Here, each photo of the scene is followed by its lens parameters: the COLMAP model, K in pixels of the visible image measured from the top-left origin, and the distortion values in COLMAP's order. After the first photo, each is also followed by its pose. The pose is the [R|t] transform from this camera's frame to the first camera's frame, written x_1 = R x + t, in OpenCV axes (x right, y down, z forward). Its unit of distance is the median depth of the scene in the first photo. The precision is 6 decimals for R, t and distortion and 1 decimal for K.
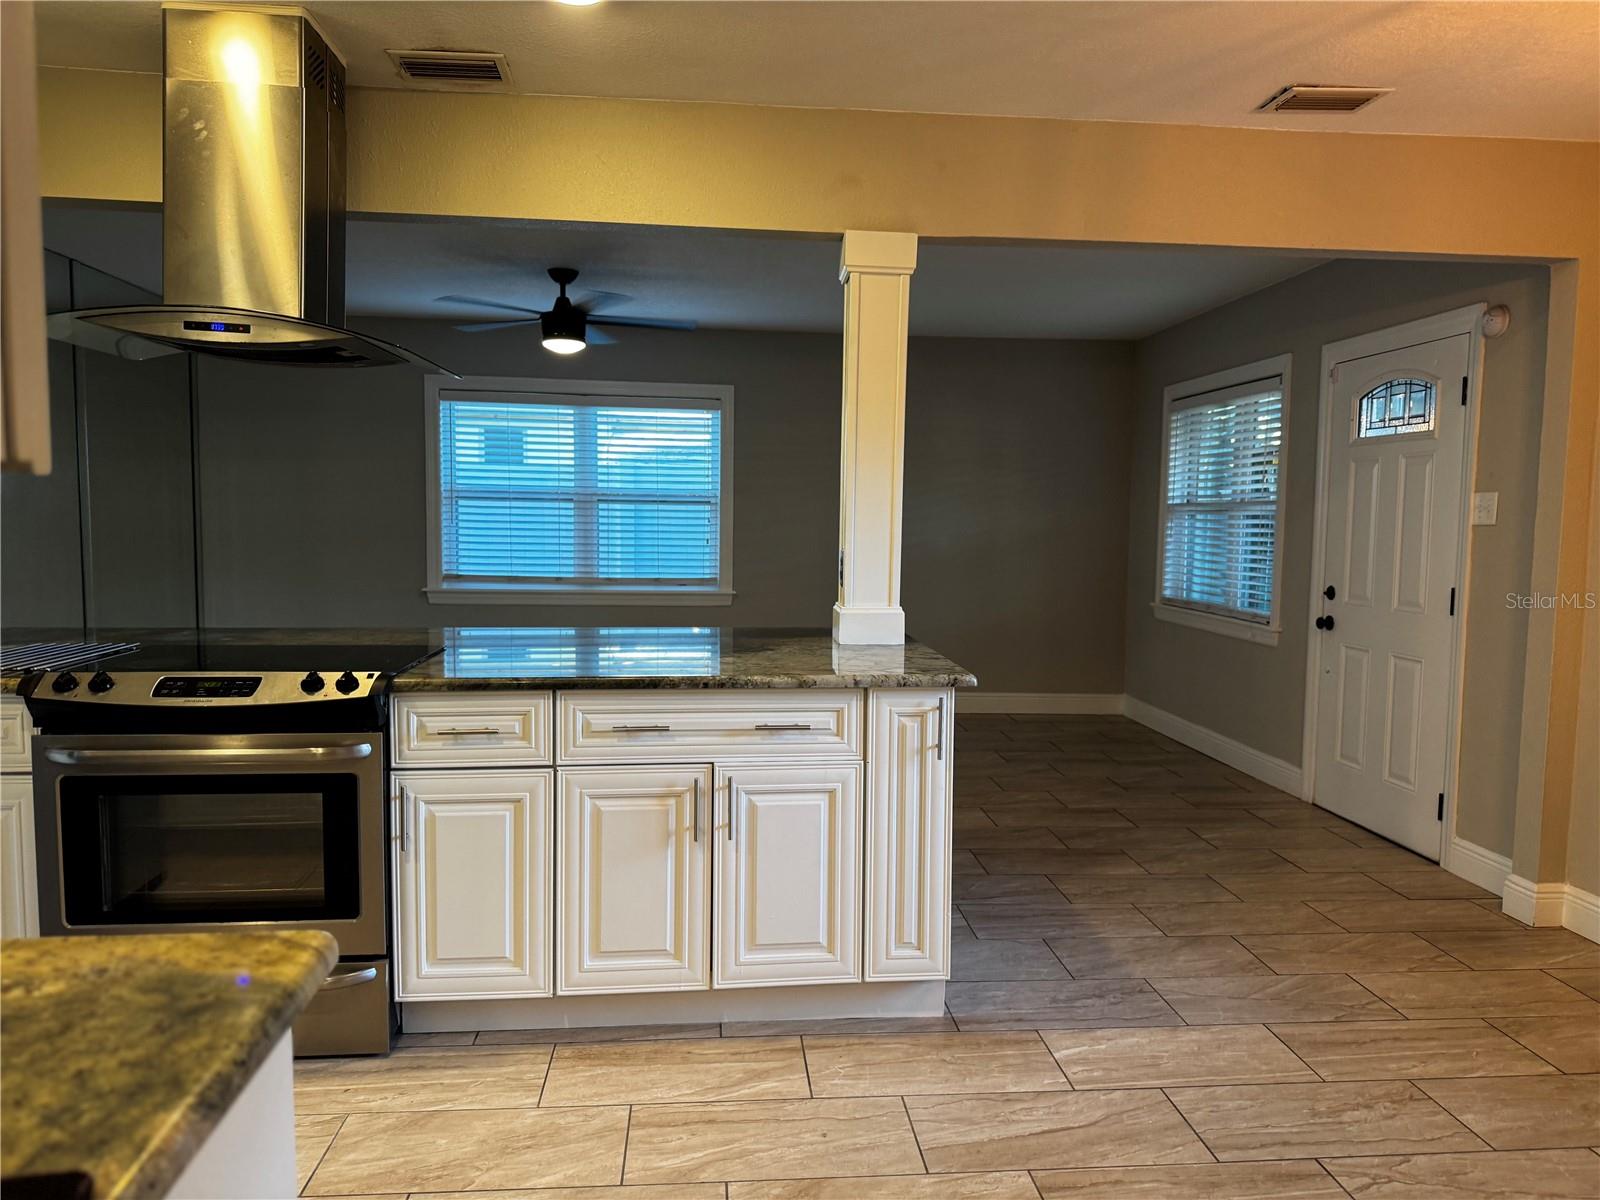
lens RADIAL K [[1115.1, 0, 805.6], [0, 1115.1, 609.4], [0, 0, 1]] dist [0.068934, -0.087648]
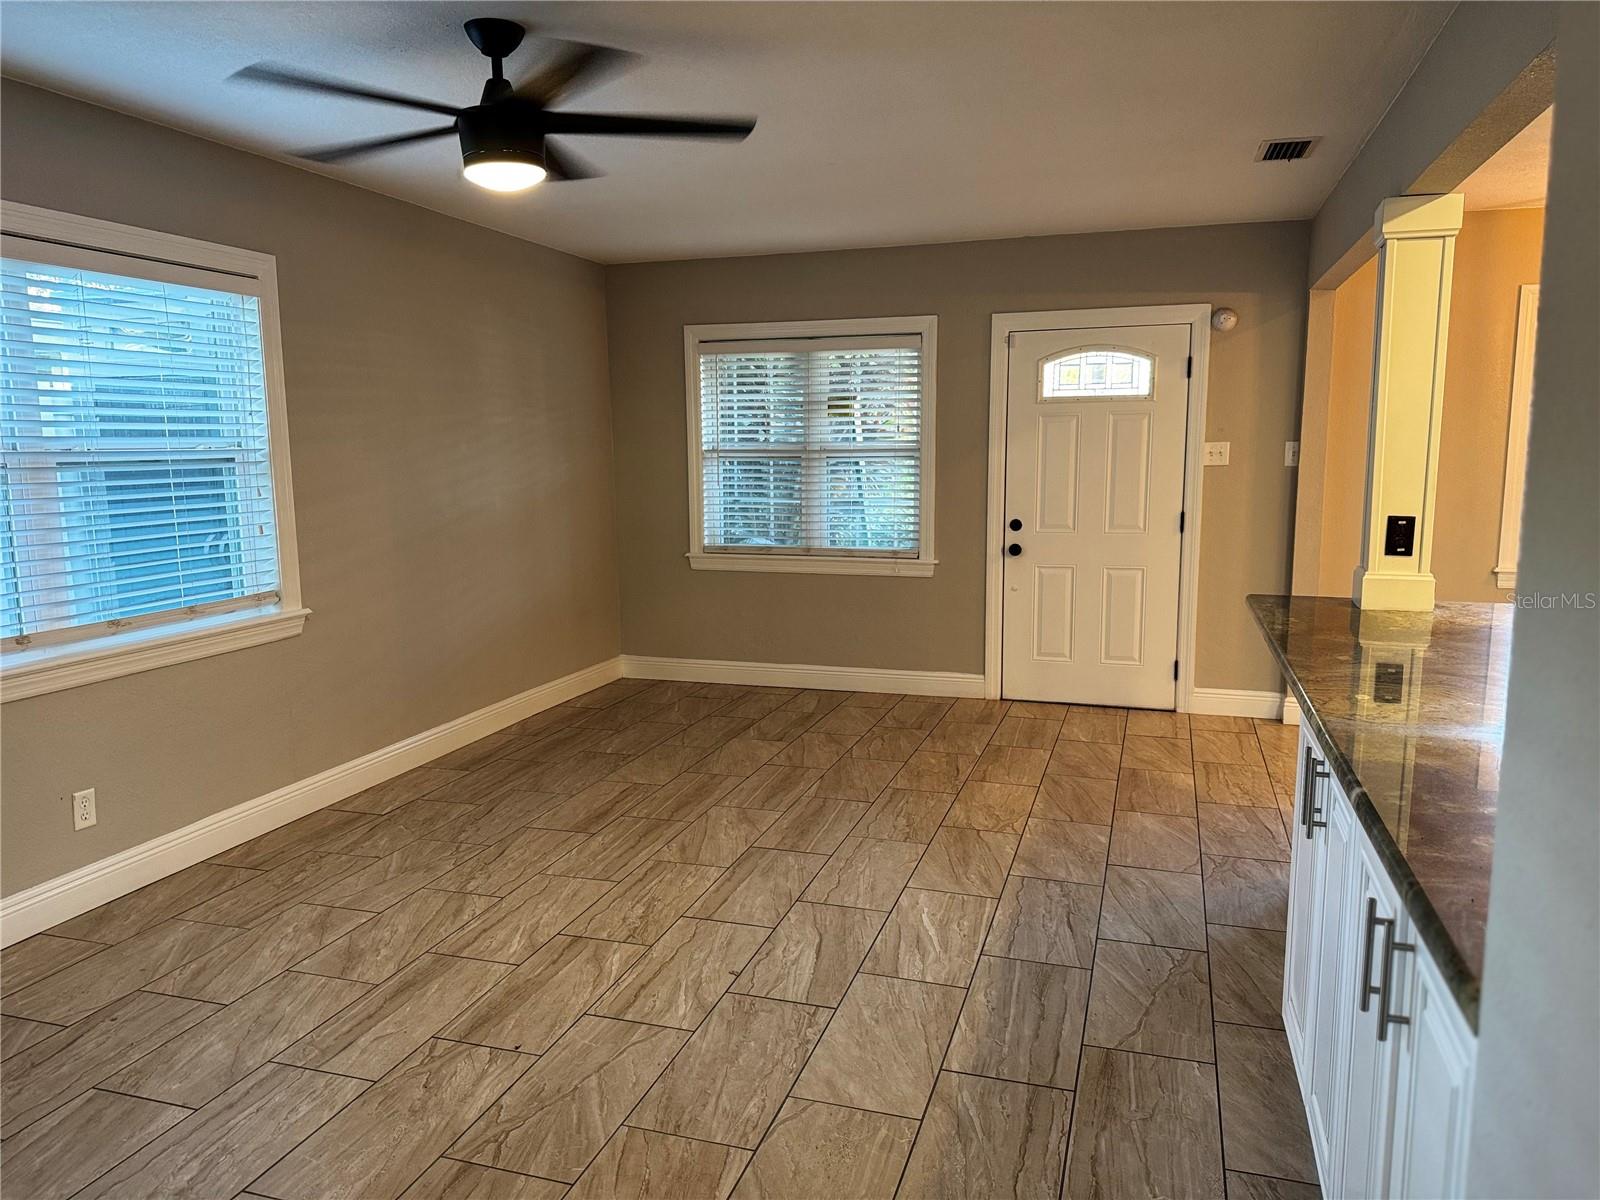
lens RADIAL K [[1121.2, 0, 800.0], [0, 1121.2, 600.0], [0, 0, 1]] dist [0.142493, -0.227540]
pose [[0.387910, -0.144367, 0.910321, -0.924388], [0.091203, 0.988822, 0.117952, -0.123527], [-0.917174, 0.037269, 0.396741, 0.919276]]
